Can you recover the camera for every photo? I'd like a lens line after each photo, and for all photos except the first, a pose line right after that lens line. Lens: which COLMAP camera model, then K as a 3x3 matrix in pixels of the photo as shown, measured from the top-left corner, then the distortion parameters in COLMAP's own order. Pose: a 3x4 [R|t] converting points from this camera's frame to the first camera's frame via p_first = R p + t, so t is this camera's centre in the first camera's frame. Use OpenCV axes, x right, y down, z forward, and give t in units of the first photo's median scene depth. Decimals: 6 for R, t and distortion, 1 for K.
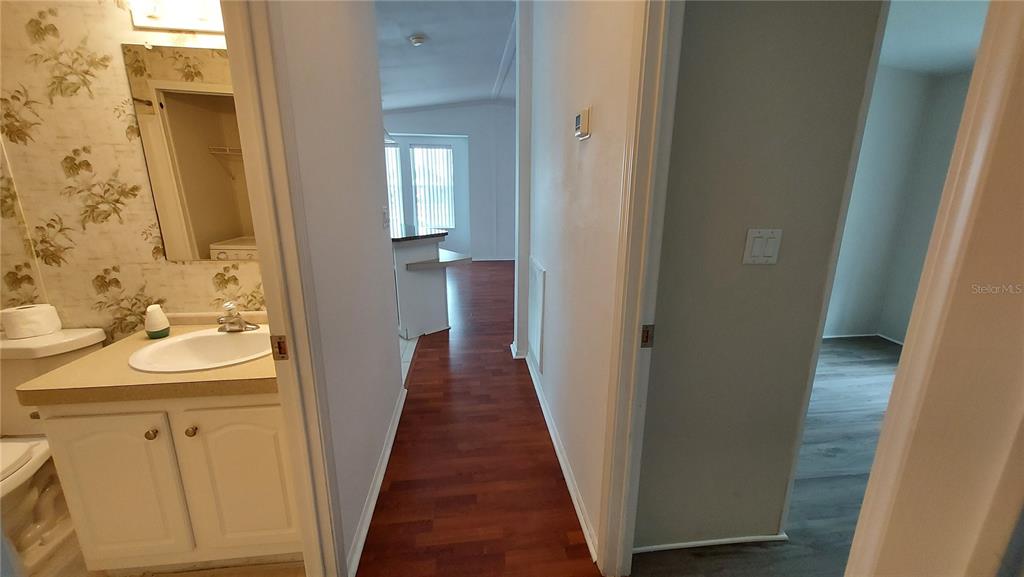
lens RADIAL K [[402.7, 0, 518.7], [0, 402.7, 284.4], [0, 0, 1]] dist [0.015583, -0.005904]
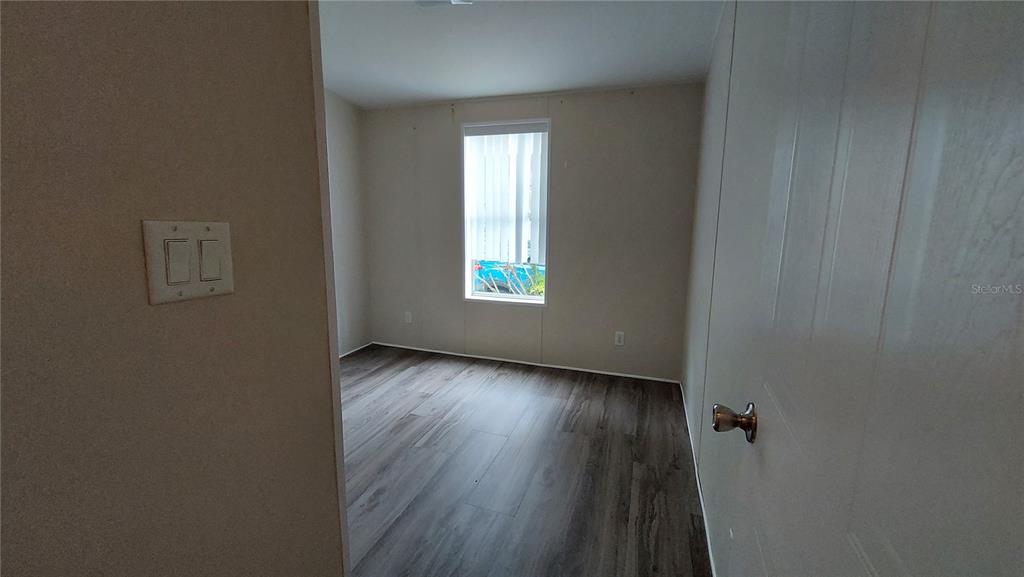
lens RADIAL K [[402.7, 0, 518.7], [0, 402.7, 284.4], [0, 0, 1]] dist [0.015583, -0.005904]
pose [[0.425133, -0.142704, 0.893811, 0.204550], [0.209369, 0.976216, 0.056276, -0.008446], [-0.880583, 0.163211, 0.444899, 0.280710]]
